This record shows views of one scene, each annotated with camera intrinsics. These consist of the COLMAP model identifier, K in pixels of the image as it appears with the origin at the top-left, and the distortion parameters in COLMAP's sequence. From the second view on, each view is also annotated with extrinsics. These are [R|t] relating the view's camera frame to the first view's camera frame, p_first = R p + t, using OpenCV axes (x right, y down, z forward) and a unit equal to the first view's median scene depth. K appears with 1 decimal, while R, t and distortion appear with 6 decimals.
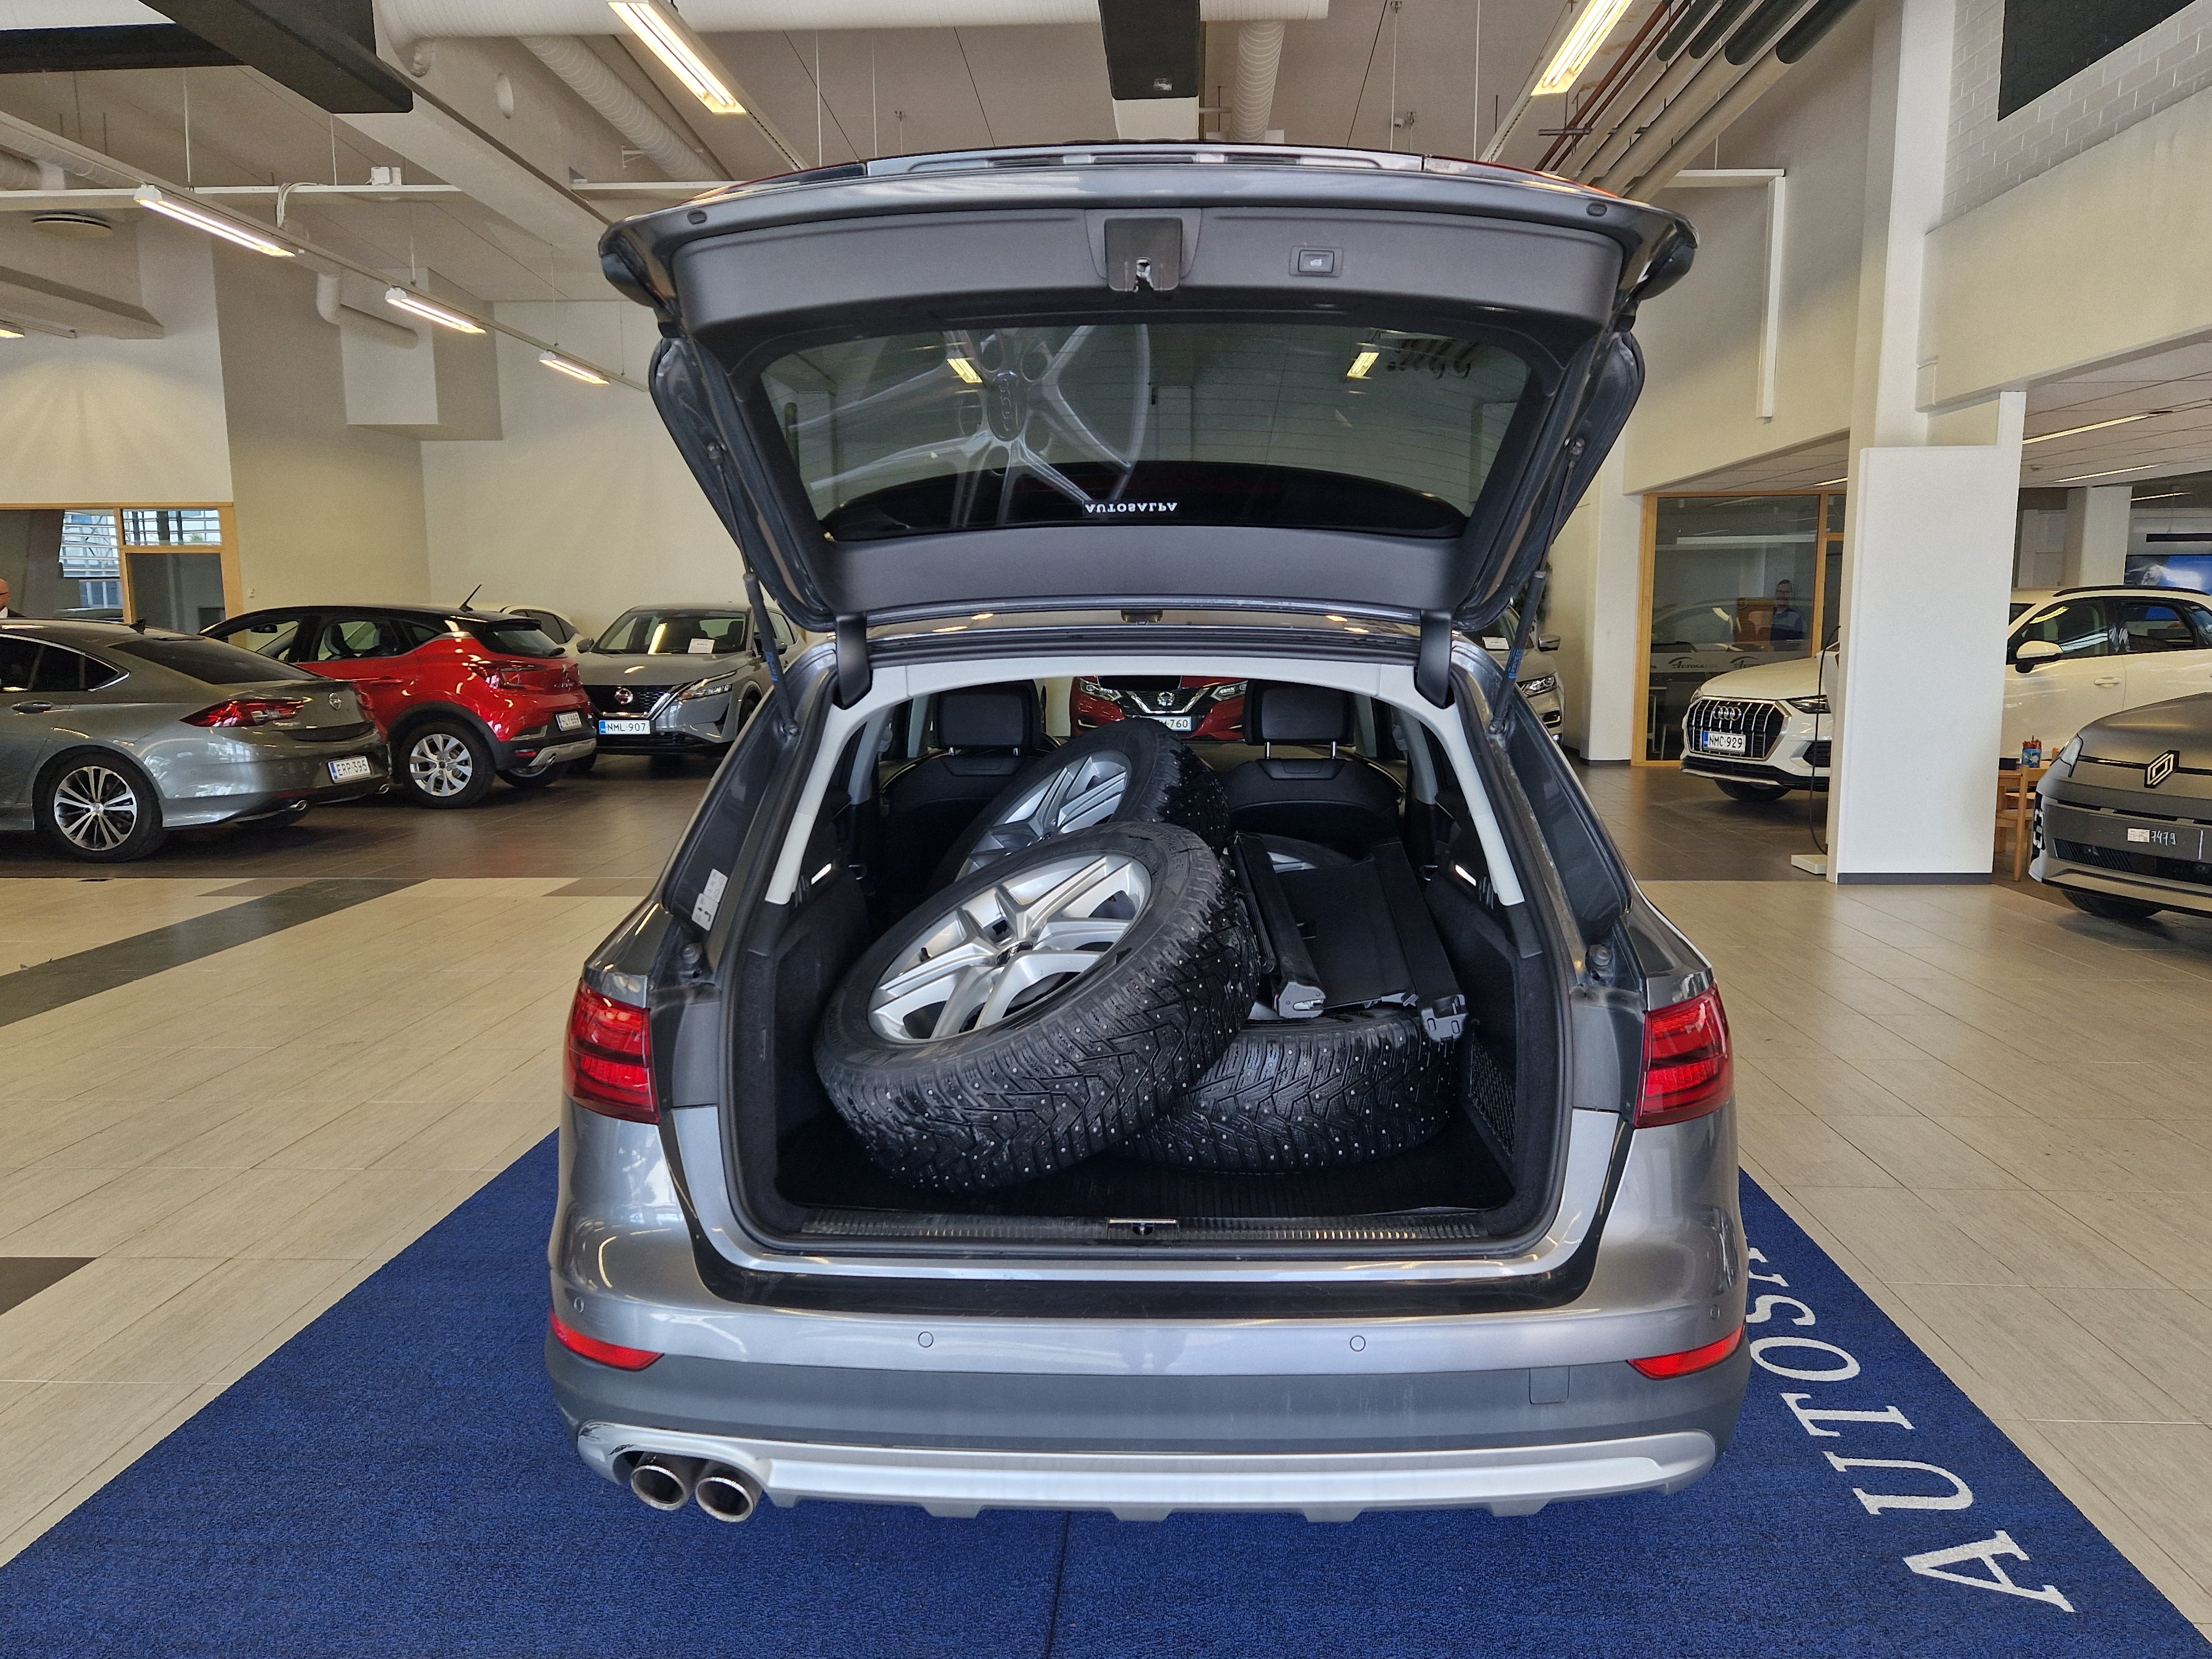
lens RADIAL K [[1563.1, 0, 1106.0], [0, 1563.1, 829.5], [0, 0, 1]] dist [0.045181, -0.039885]
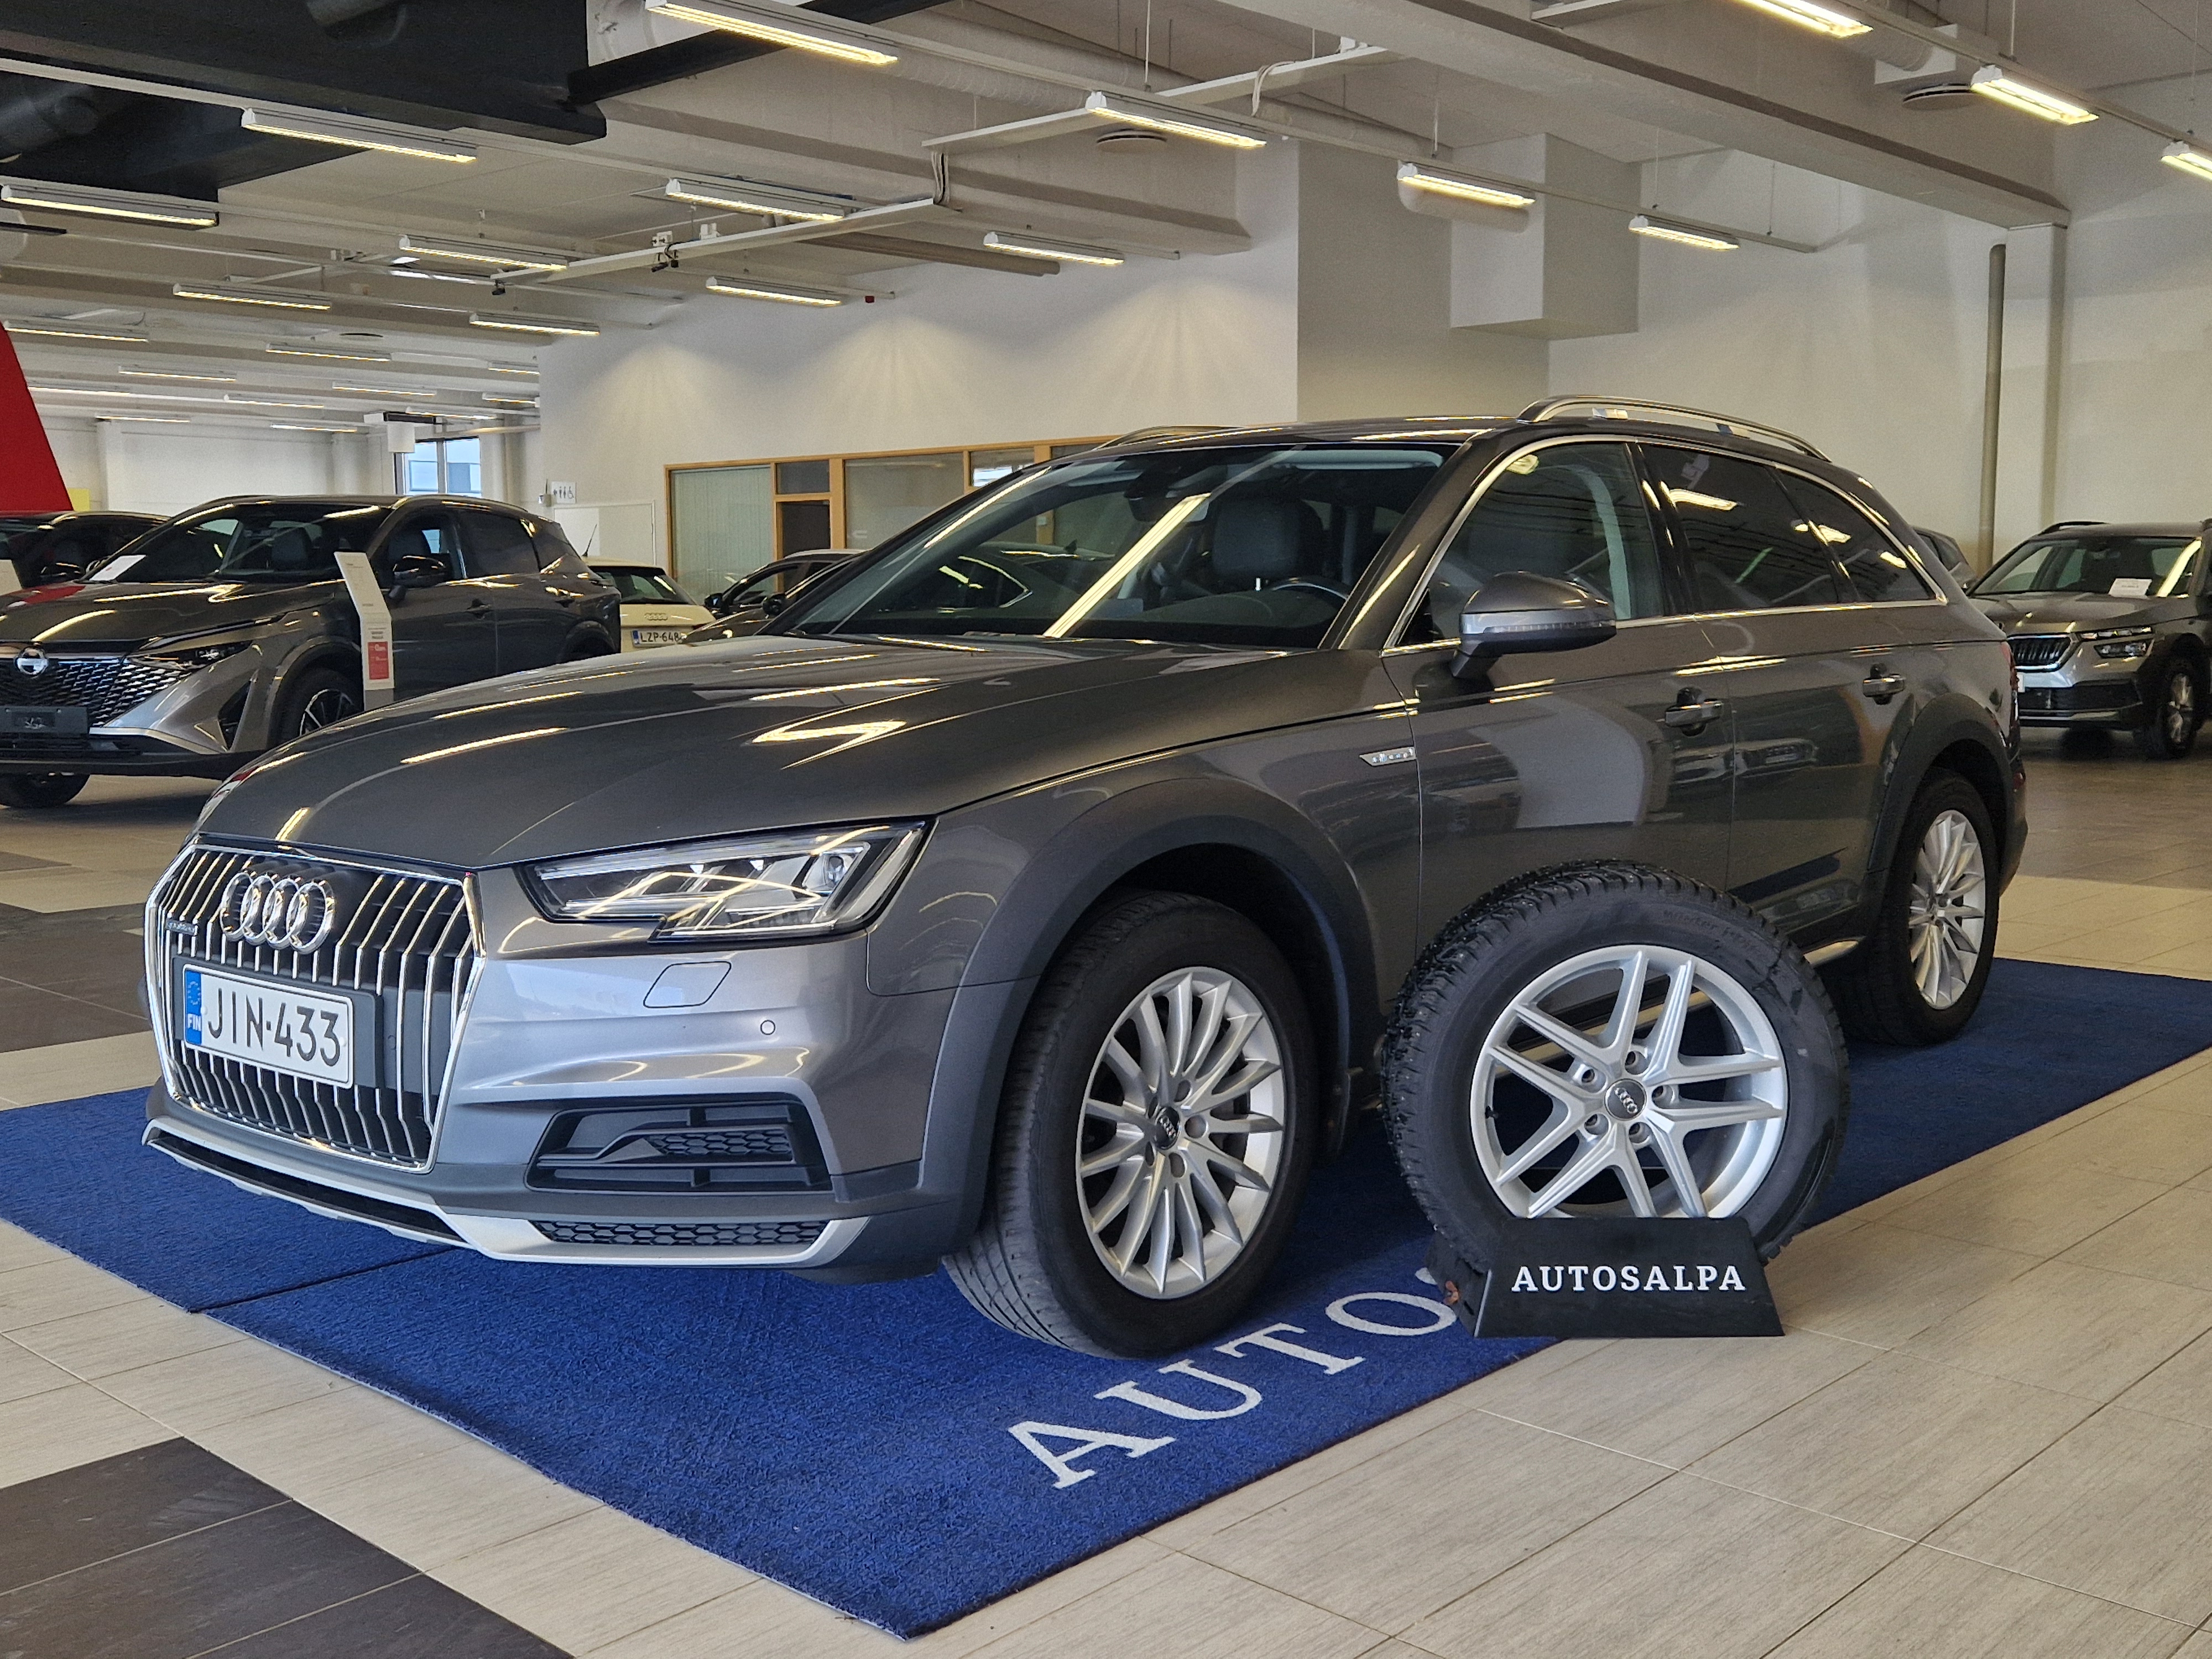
lens RADIAL K [[2036.6, 0, 1107.2], [0, 2036.6, 807.0], [0, 0, 1]] dist [0.074848, -0.125476]
pose [[0.782031, 0.067659, -0.619556, 0.151506], [-0.076610, 0.996987, 0.012175, 0.012499], [0.618512, 0.037943, 0.784858, 0.014544]]
